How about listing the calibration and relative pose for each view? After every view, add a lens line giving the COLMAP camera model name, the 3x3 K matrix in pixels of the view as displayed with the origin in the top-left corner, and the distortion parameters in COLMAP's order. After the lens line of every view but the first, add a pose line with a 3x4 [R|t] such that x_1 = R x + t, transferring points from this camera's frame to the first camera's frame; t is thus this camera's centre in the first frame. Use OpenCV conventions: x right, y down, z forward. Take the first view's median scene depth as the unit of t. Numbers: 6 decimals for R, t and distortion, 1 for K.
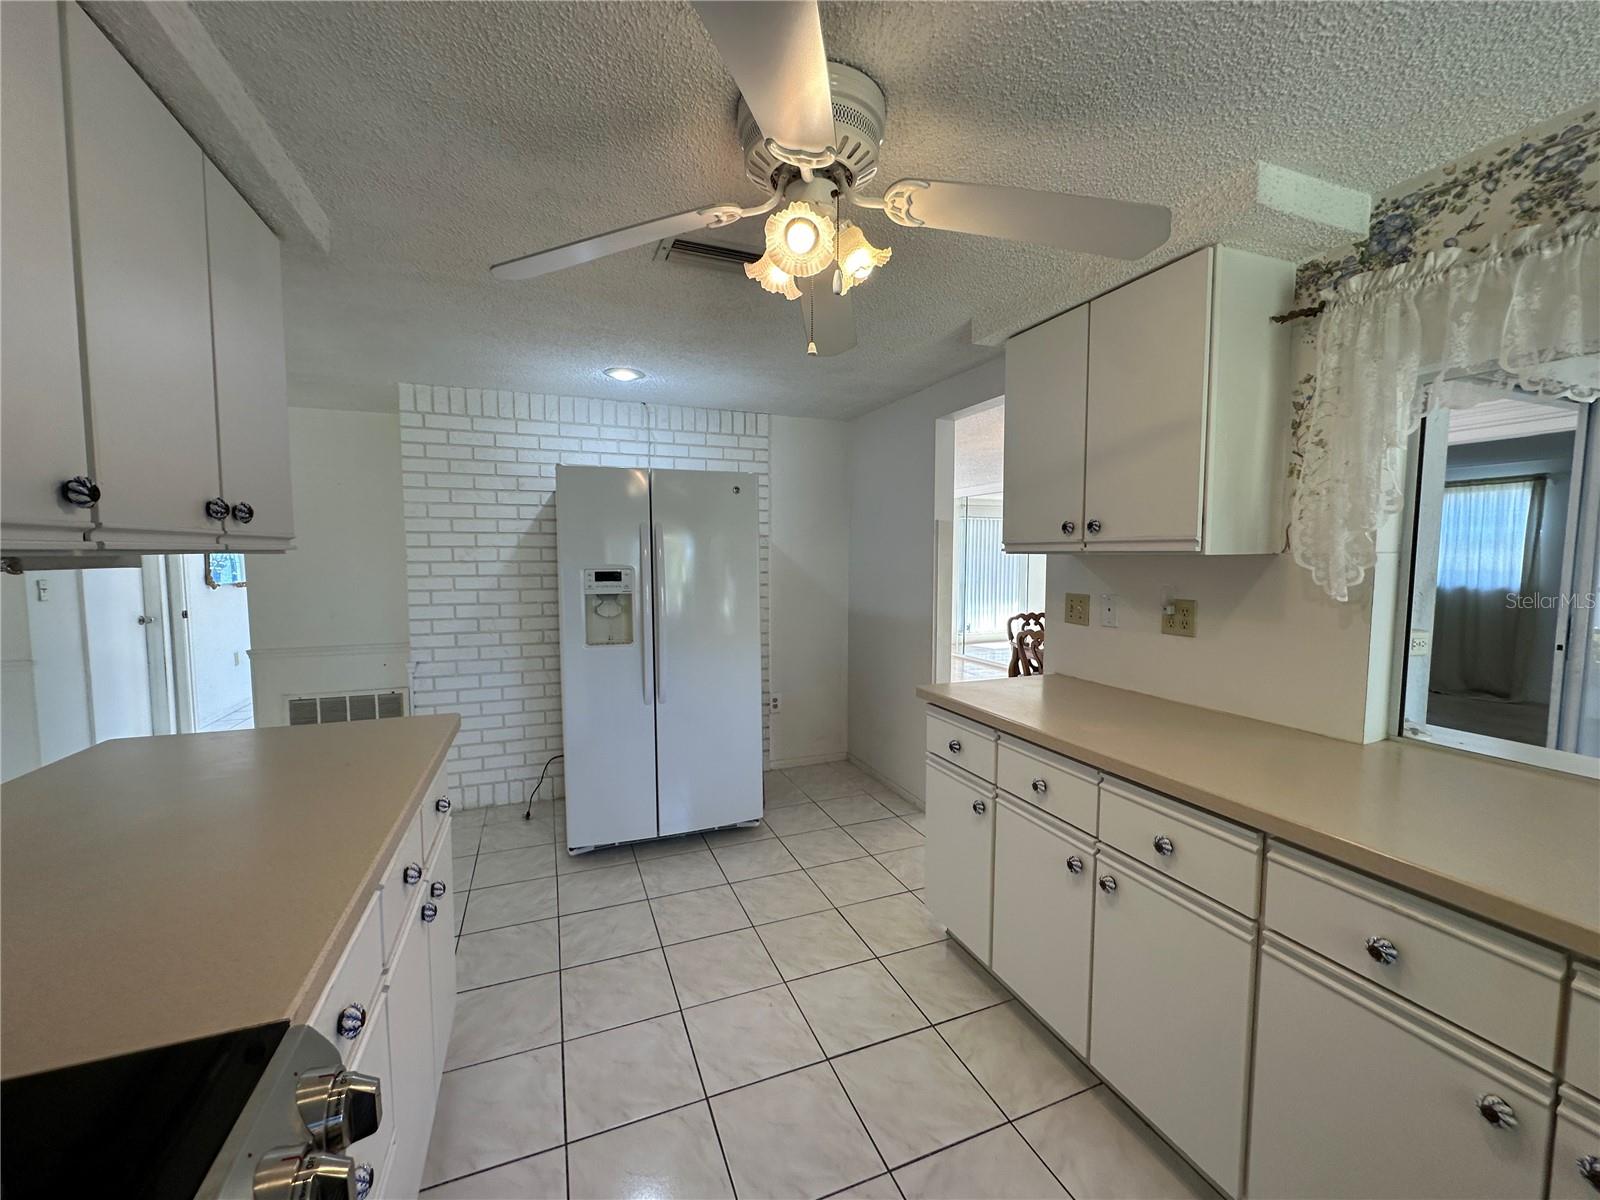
lens RADIAL K [[637.1, 0, 802.9], [0, 637.1, 609.2], [0, 0, 1]] dist [-0.000242, 0.000188]
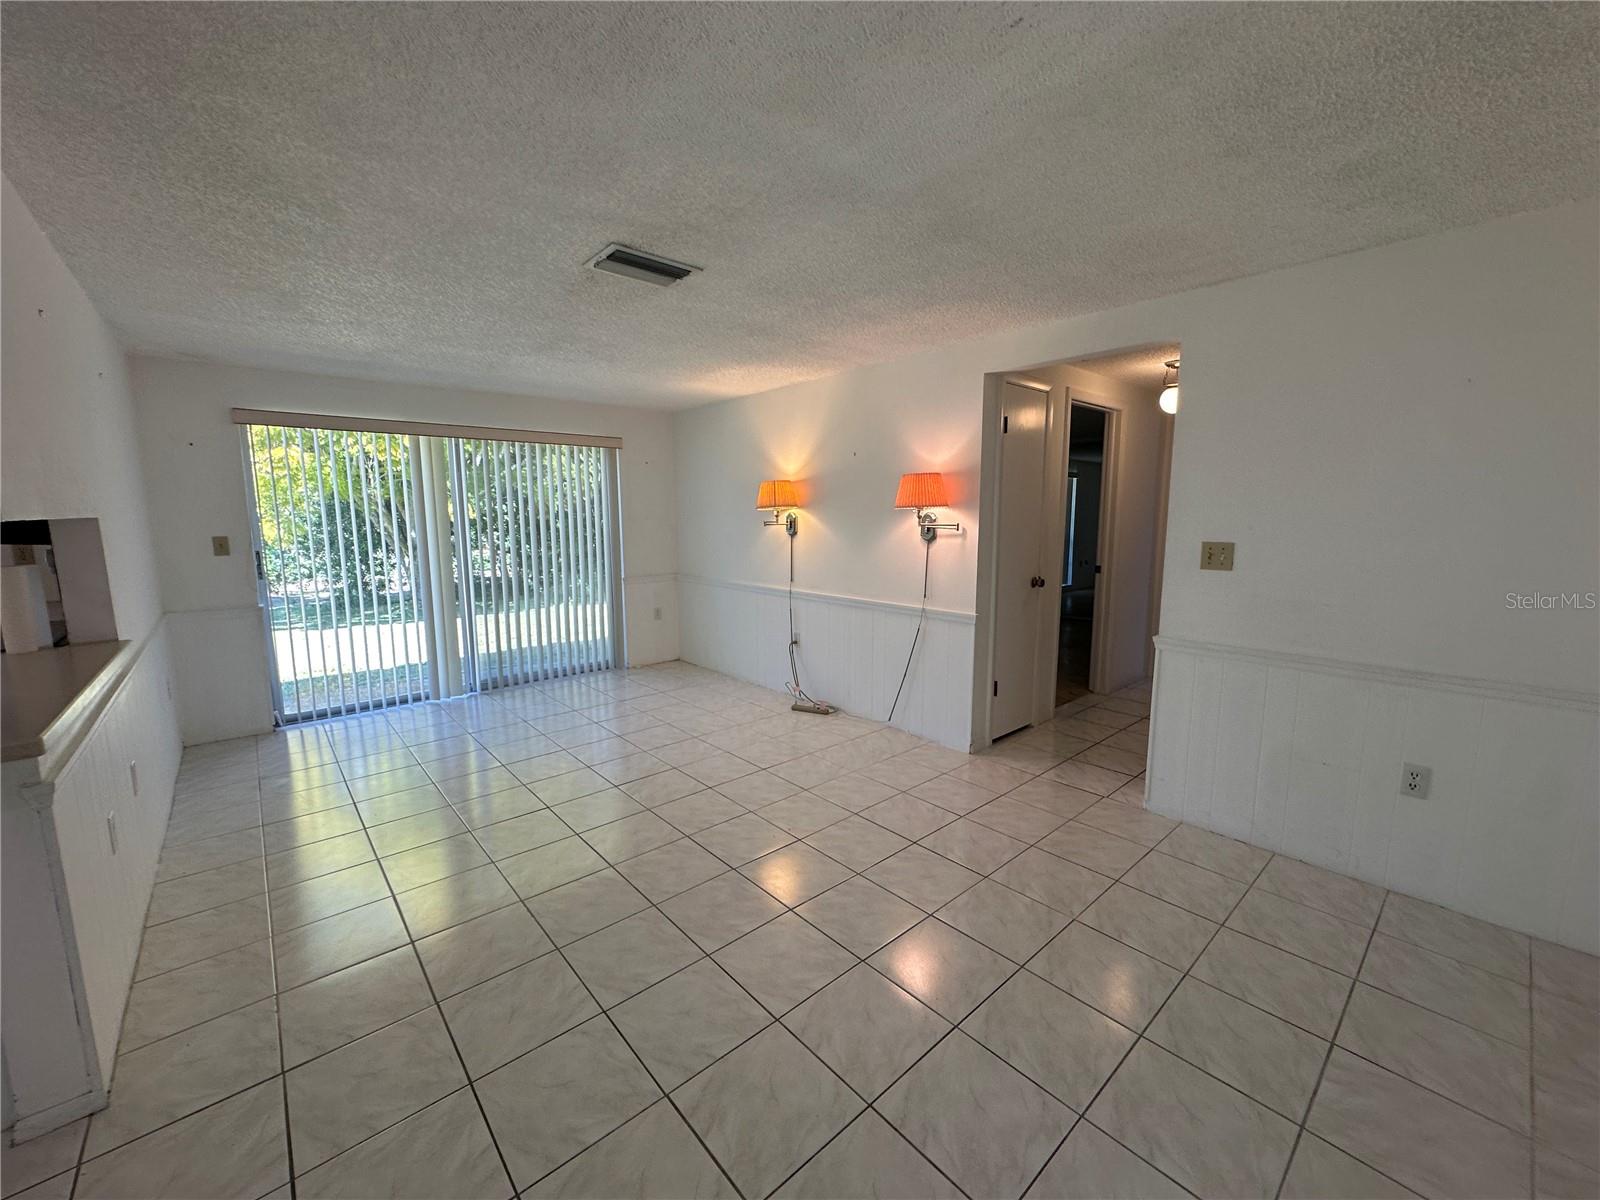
lens RADIAL K [[637.1, 0, 798.2], [0, 637.1, 595.6], [0, 0, 1]] dist [-0.000242, 0.000188]
pose [[0.938537, -0.037115, 0.343177, 0.089236], [0.018803, 0.998224, 0.056535, 0.019080], [-0.344666, -0.046608, 0.937568, -0.229404]]
